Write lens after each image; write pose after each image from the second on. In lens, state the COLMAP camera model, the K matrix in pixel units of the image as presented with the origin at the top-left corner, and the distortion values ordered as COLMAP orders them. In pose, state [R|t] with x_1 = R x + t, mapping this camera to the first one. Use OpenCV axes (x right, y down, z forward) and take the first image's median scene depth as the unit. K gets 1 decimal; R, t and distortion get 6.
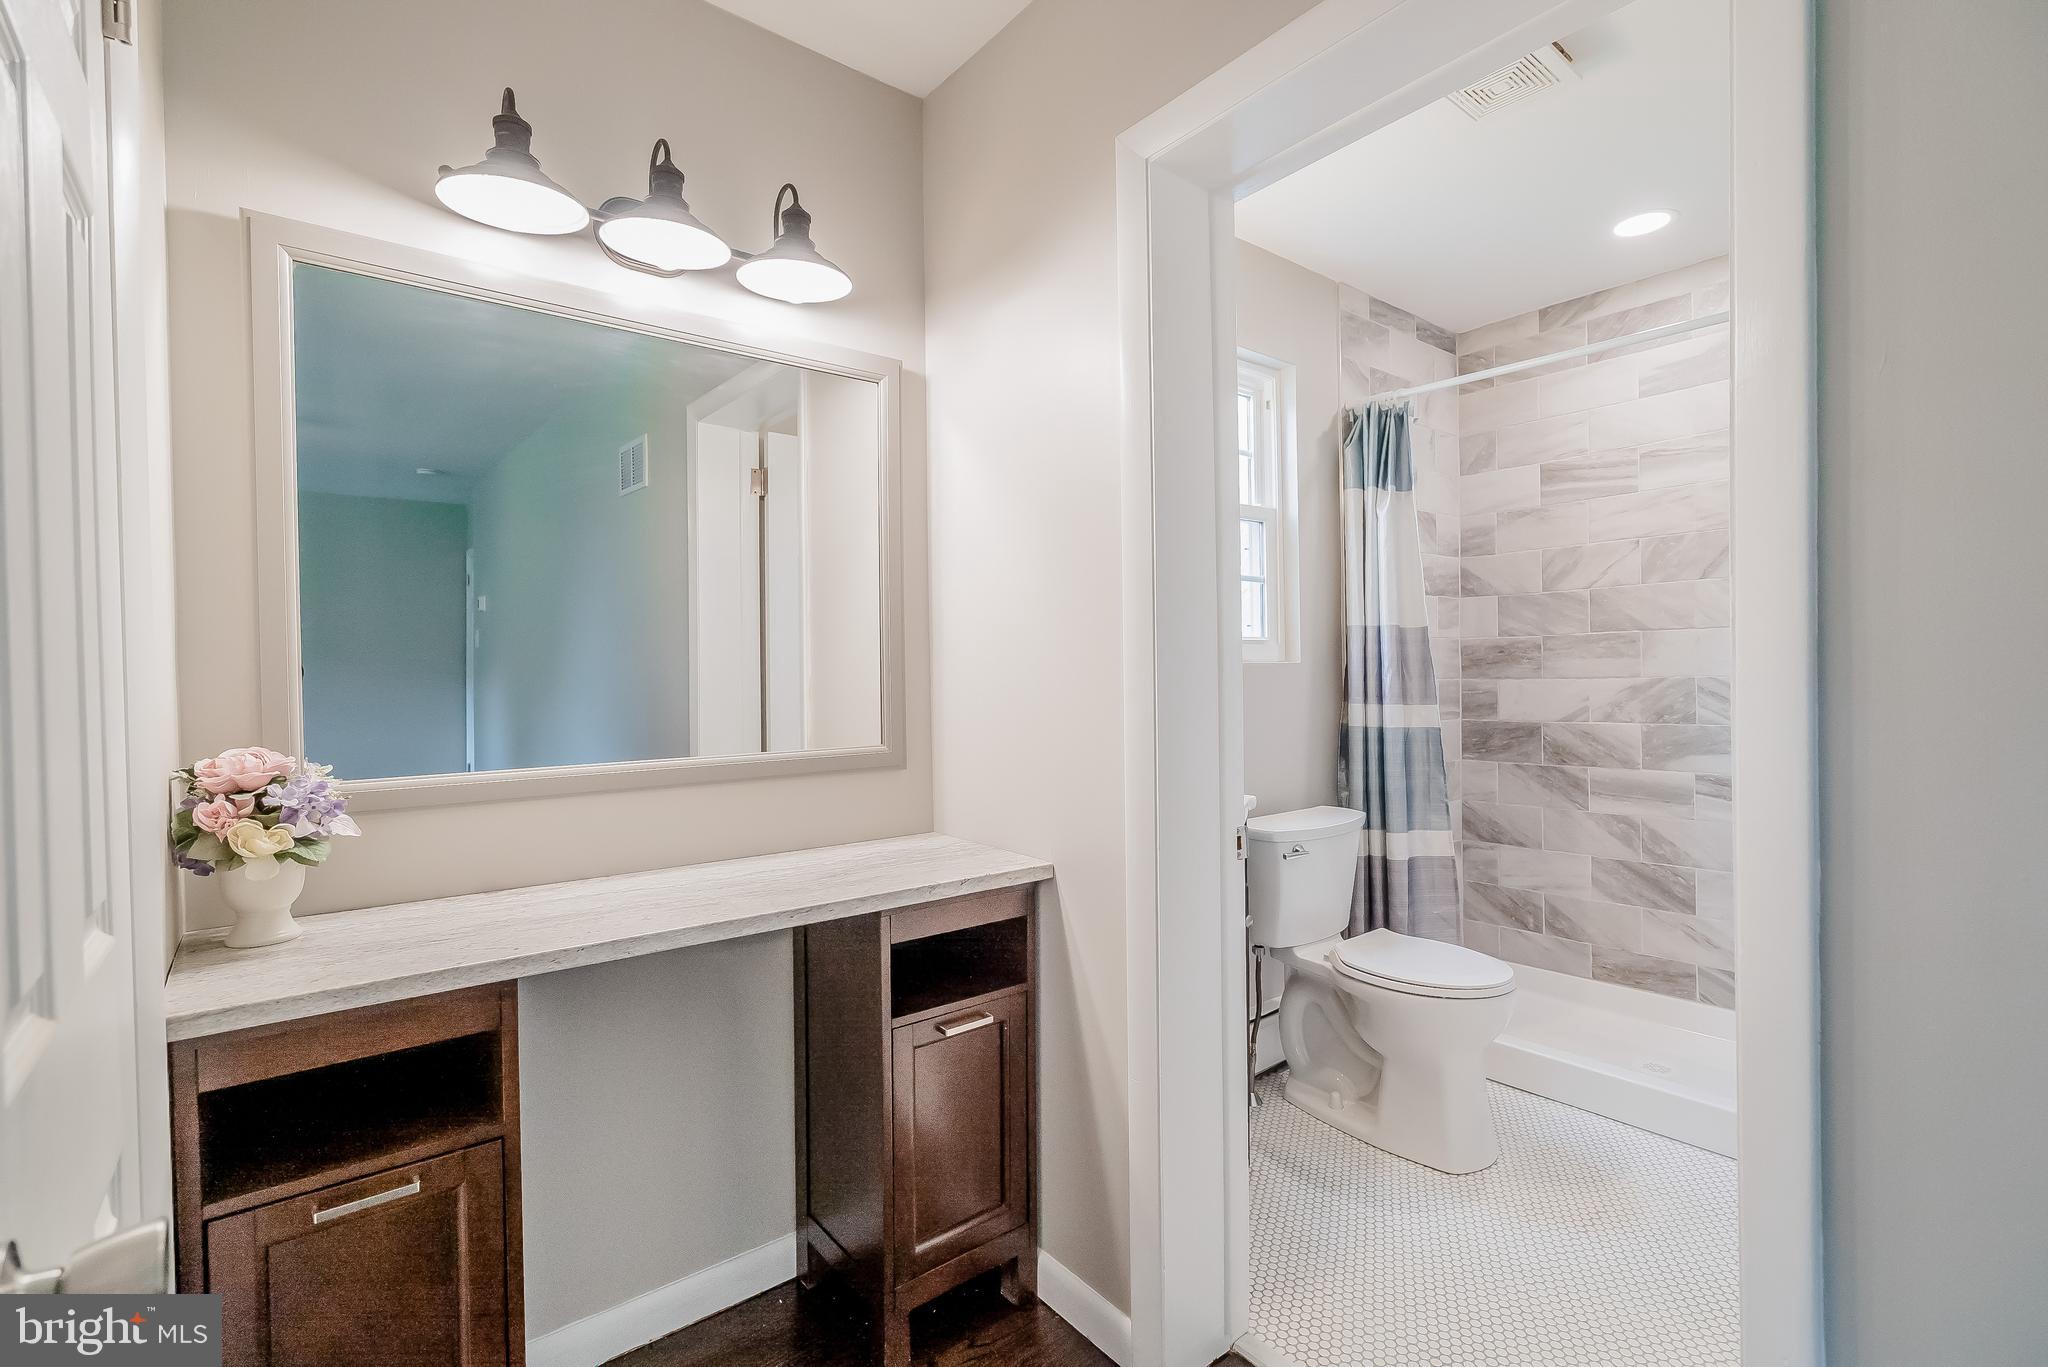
lens RADIAL K [[919.4, 0, 1022.6], [0, 919.4, 686.1], [0, 0, 1]] dist [-0.005558, 0.001221]
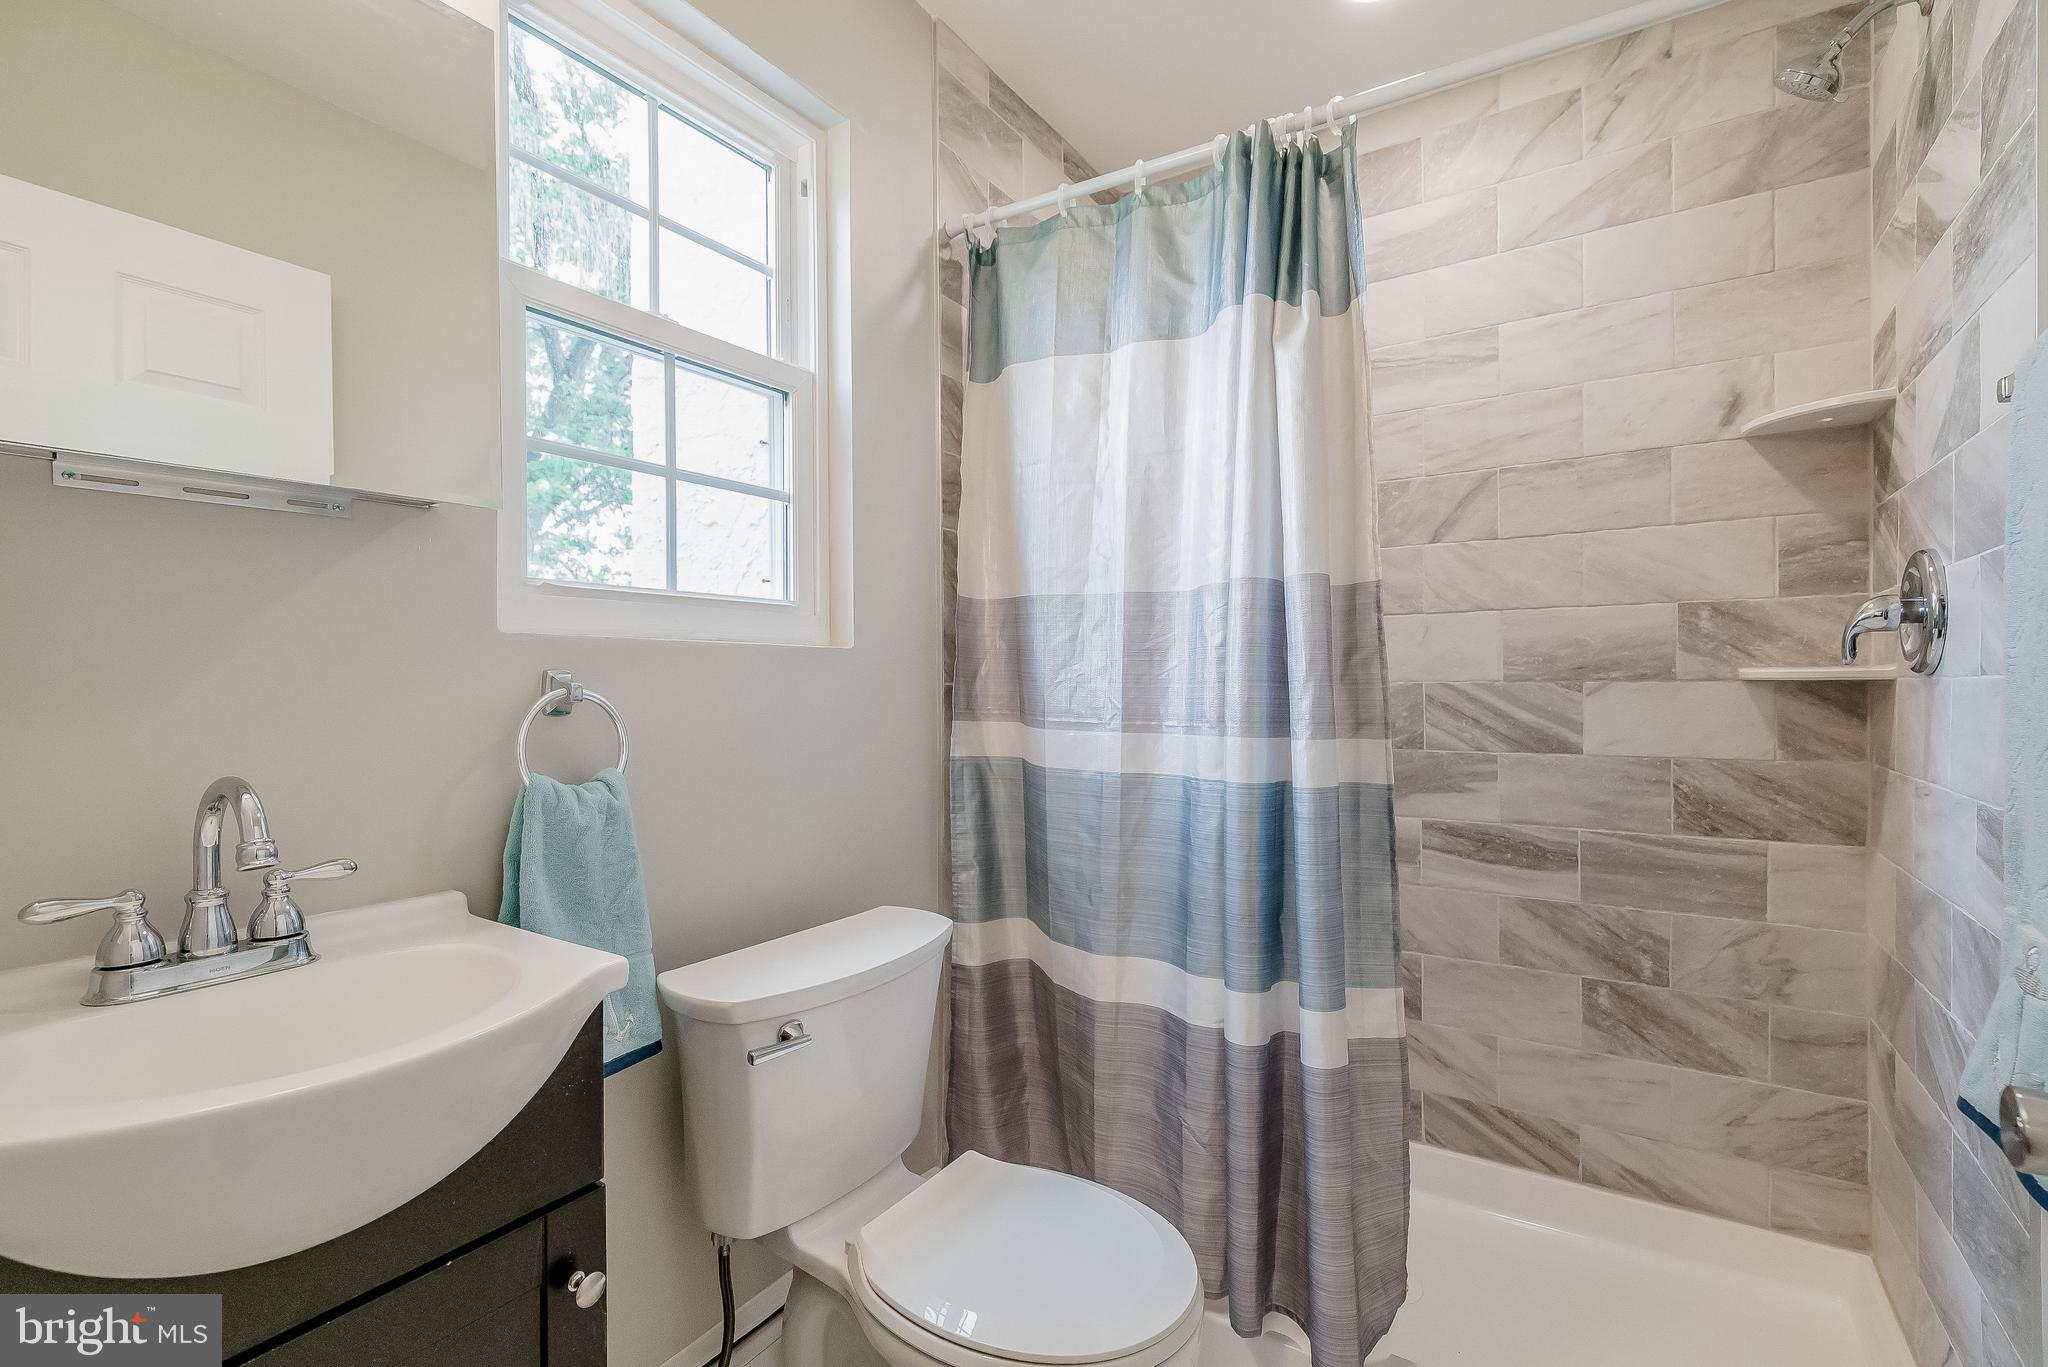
lens RADIAL K [[919.4, 0, 1022.6], [0, 919.4, 686.1], [0, 0, 1]] dist [-0.005558, 0.001221]
pose [[0.949490, 0.010830, 0.313612, 0.221150], [-0.007881, 0.999912, -0.010671, 0.002810], [-0.313700, 0.007660, 0.949491, 0.428277]]
